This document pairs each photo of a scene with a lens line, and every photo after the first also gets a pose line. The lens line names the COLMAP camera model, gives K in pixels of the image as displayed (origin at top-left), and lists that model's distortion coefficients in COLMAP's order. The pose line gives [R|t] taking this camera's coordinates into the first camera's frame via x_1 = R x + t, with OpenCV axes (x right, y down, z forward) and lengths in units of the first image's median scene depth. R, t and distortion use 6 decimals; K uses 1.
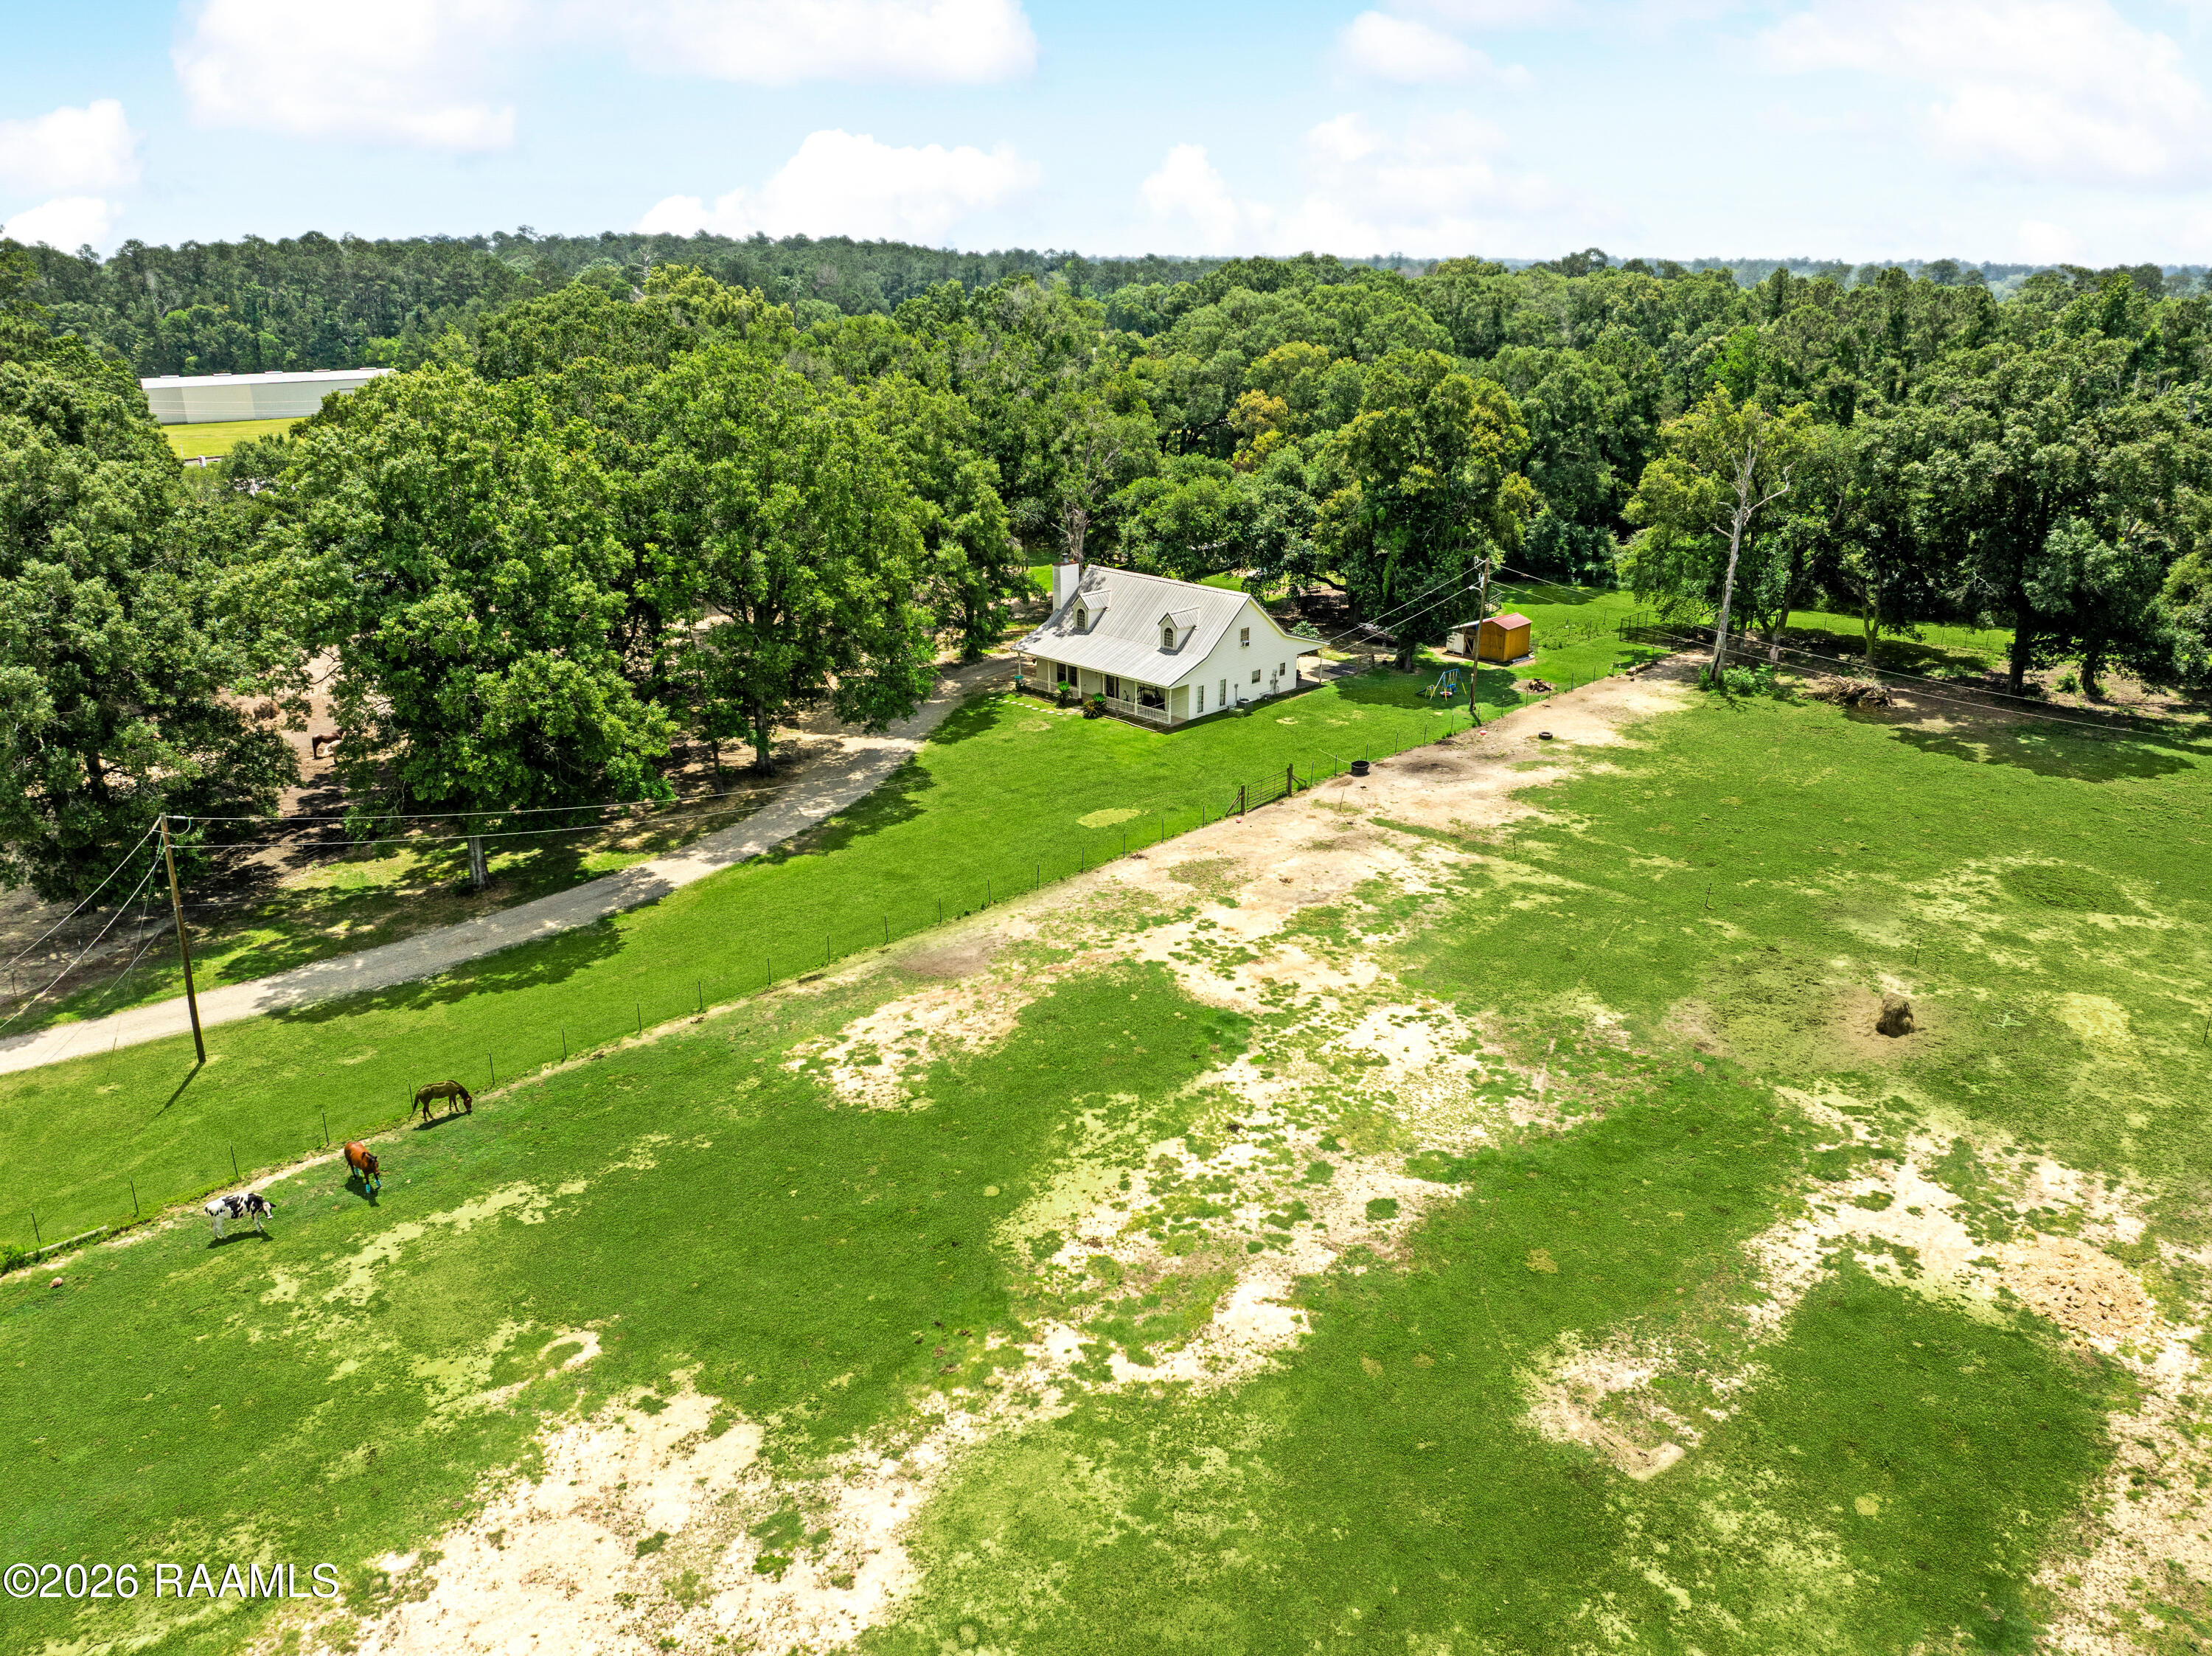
lens RADIAL K [[1540.9, 0, 1117.3], [0, 1540.9, 830.8], [0, 0, 1]] dist [-0.036494, -0.003916]
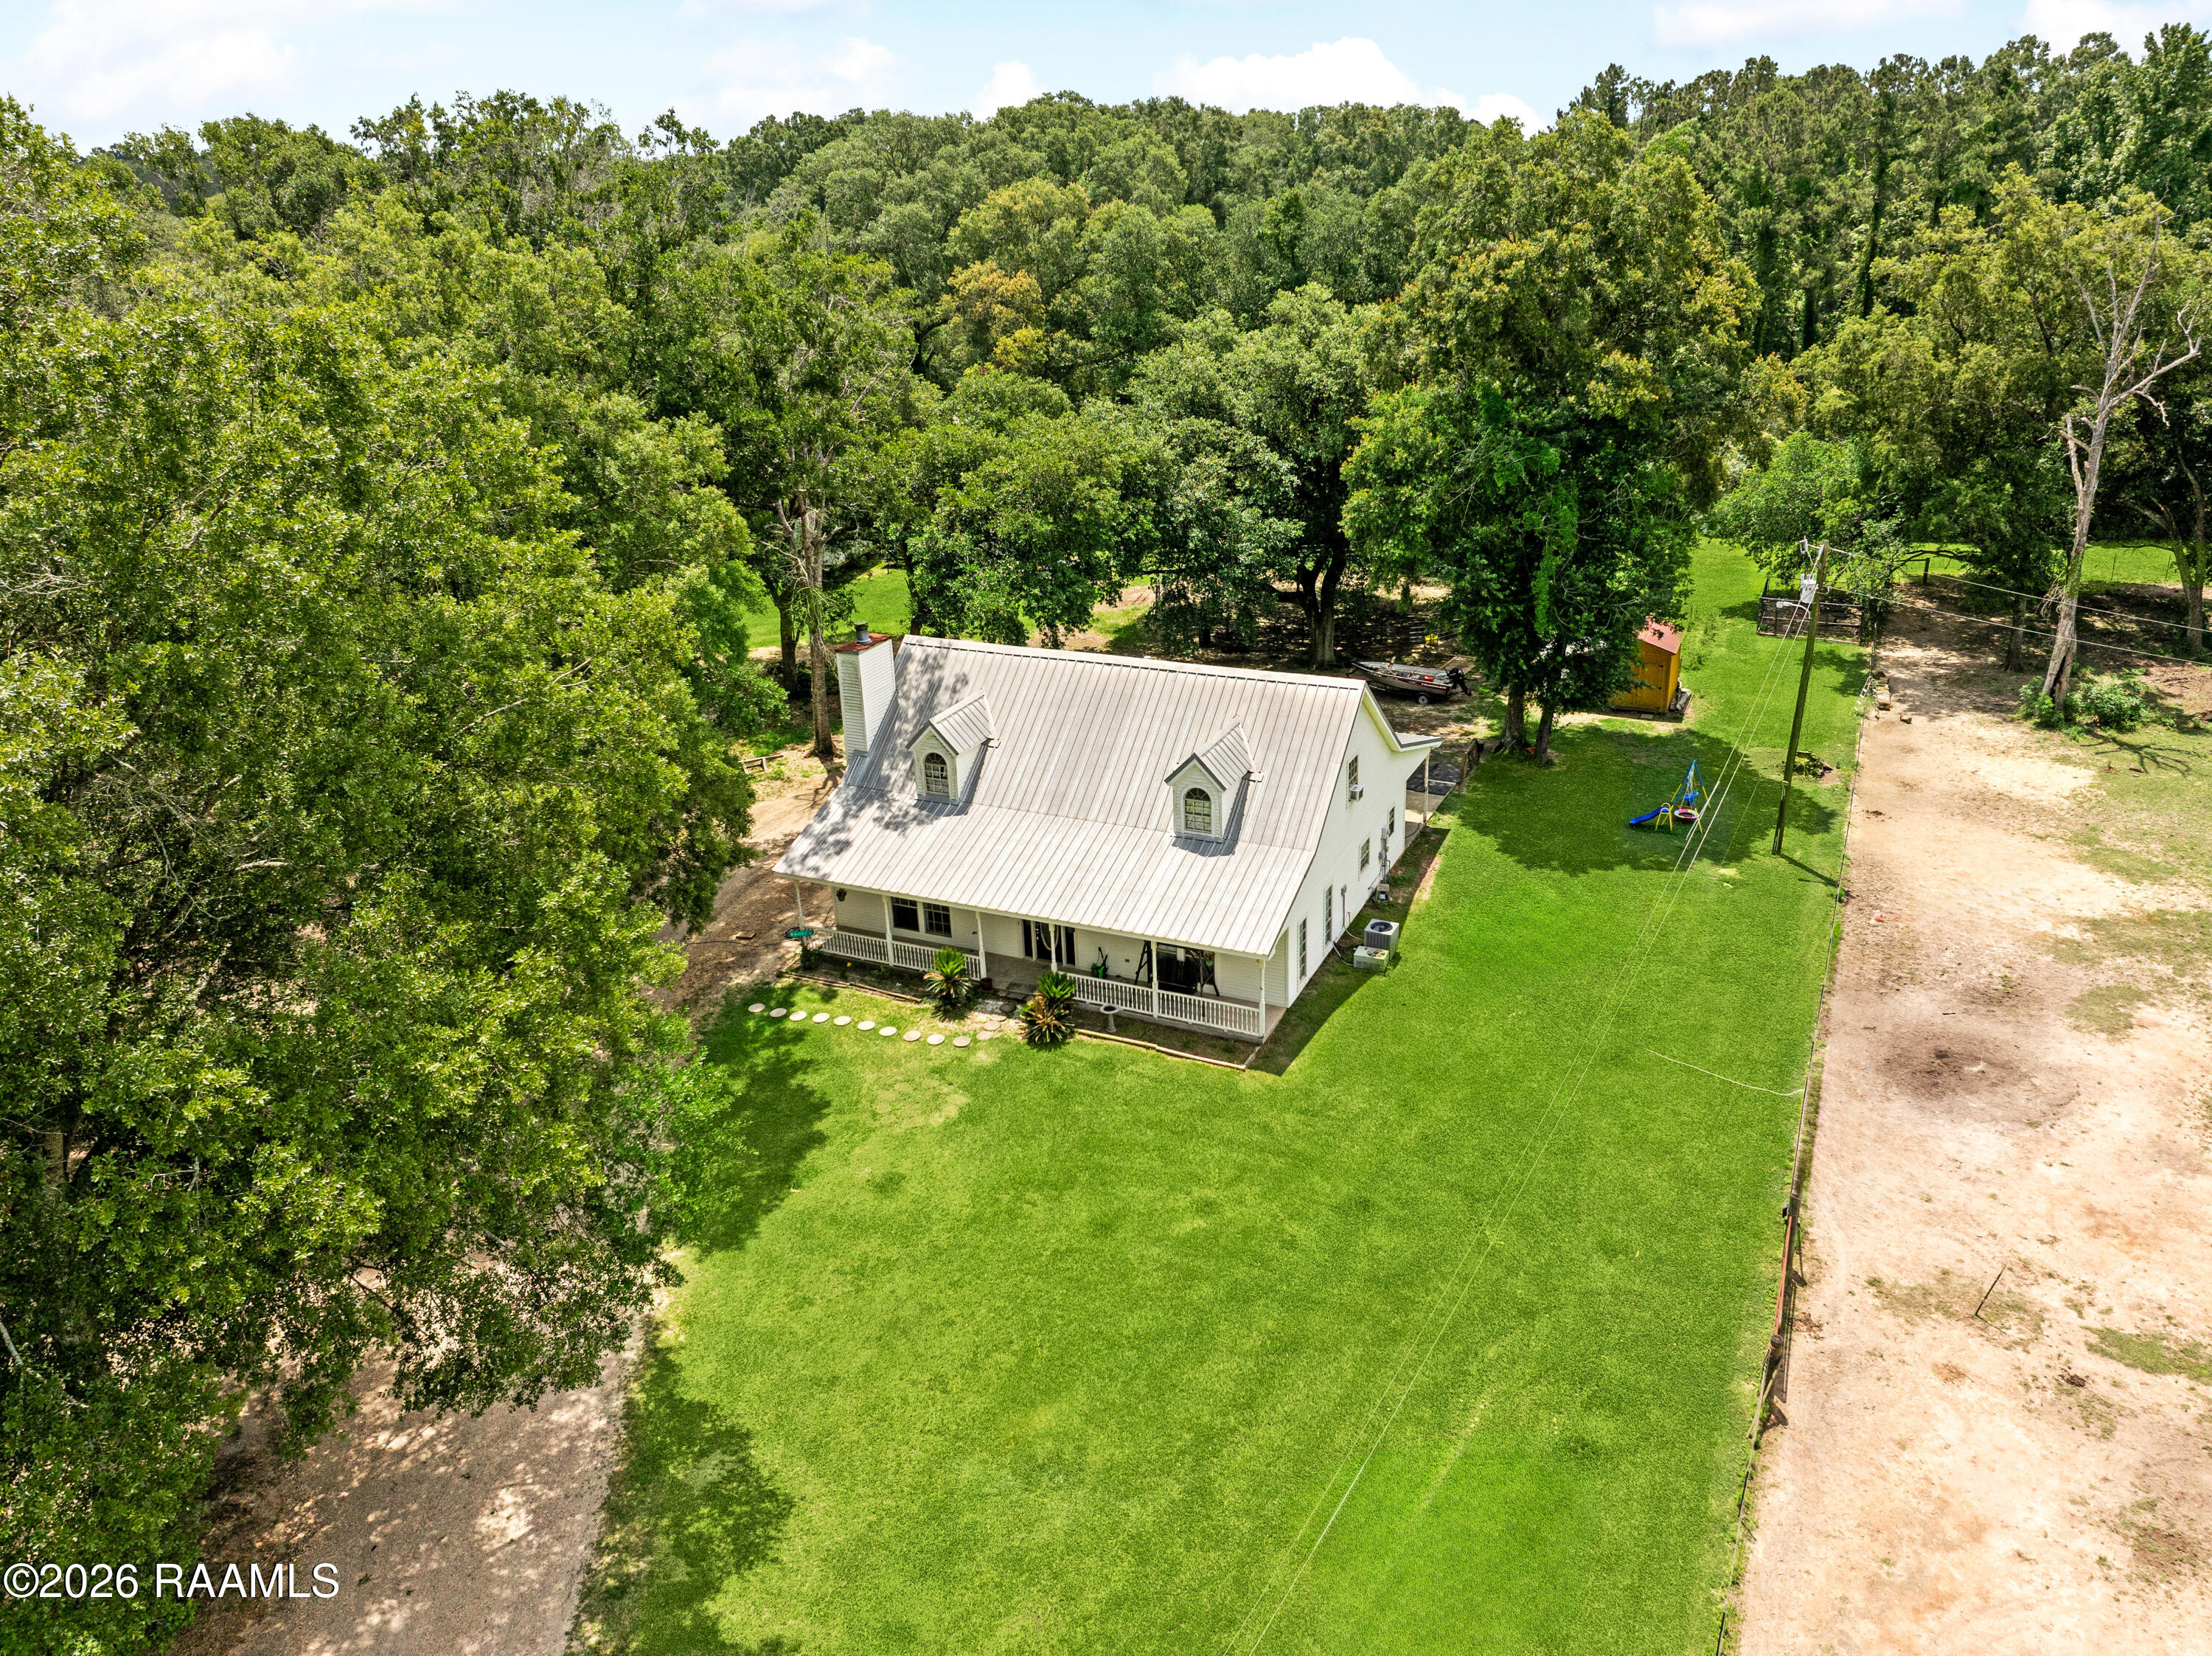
lens RADIAL K [[1587.8, 0, 1130.8], [0, 1587.8, 821.9], [0, 0, 1]] dist [-0.037514, -0.002806]
pose [[0.942588, -0.158528, 0.293934, -0.144653], [0.147994, 0.987292, 0.057892, -0.200280], [-0.299377, -0.011067, 0.954071, 0.799588]]
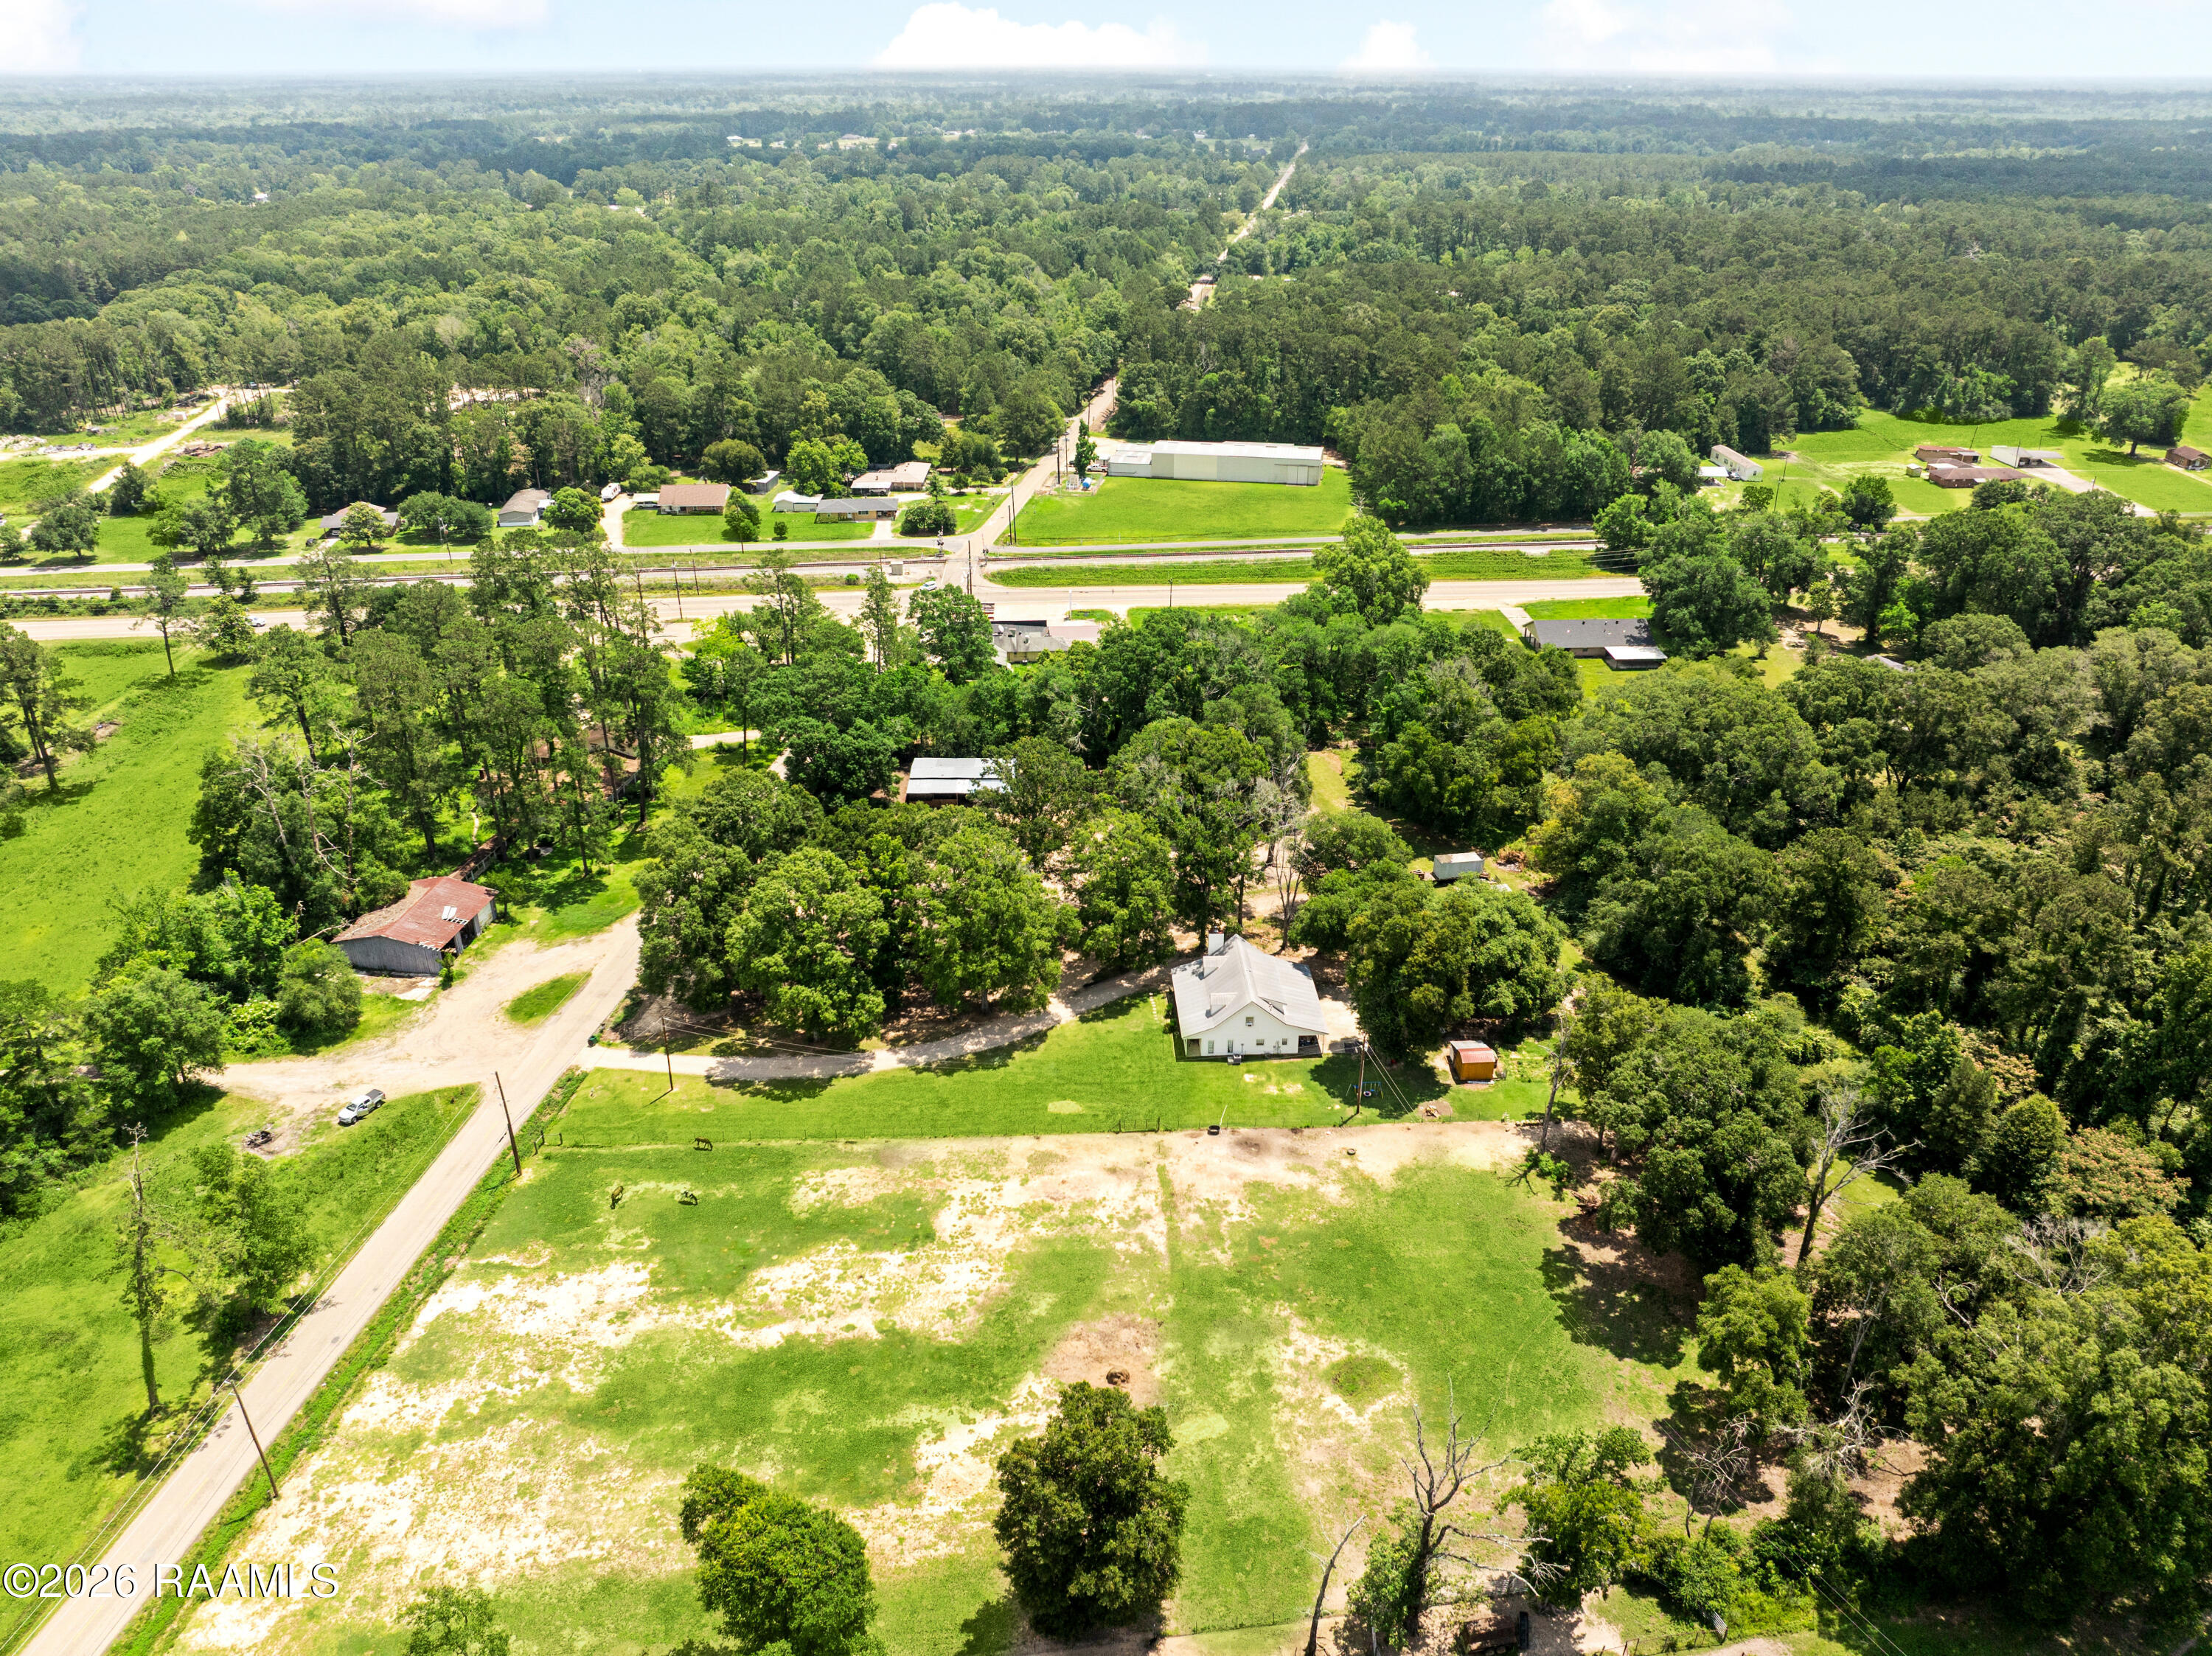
lens RADIAL K [[1540.9, 0, 1117.3], [0, 1540.9, 830.8], [0, 0, 1]] dist [-0.036494, -0.003916]
pose [[0.731167, 0.301107, -0.612151, 1.291421], [-0.234456, 0.953576, 0.189008, -0.829767], [0.640644, 0.005326, 0.767819, -0.556209]]
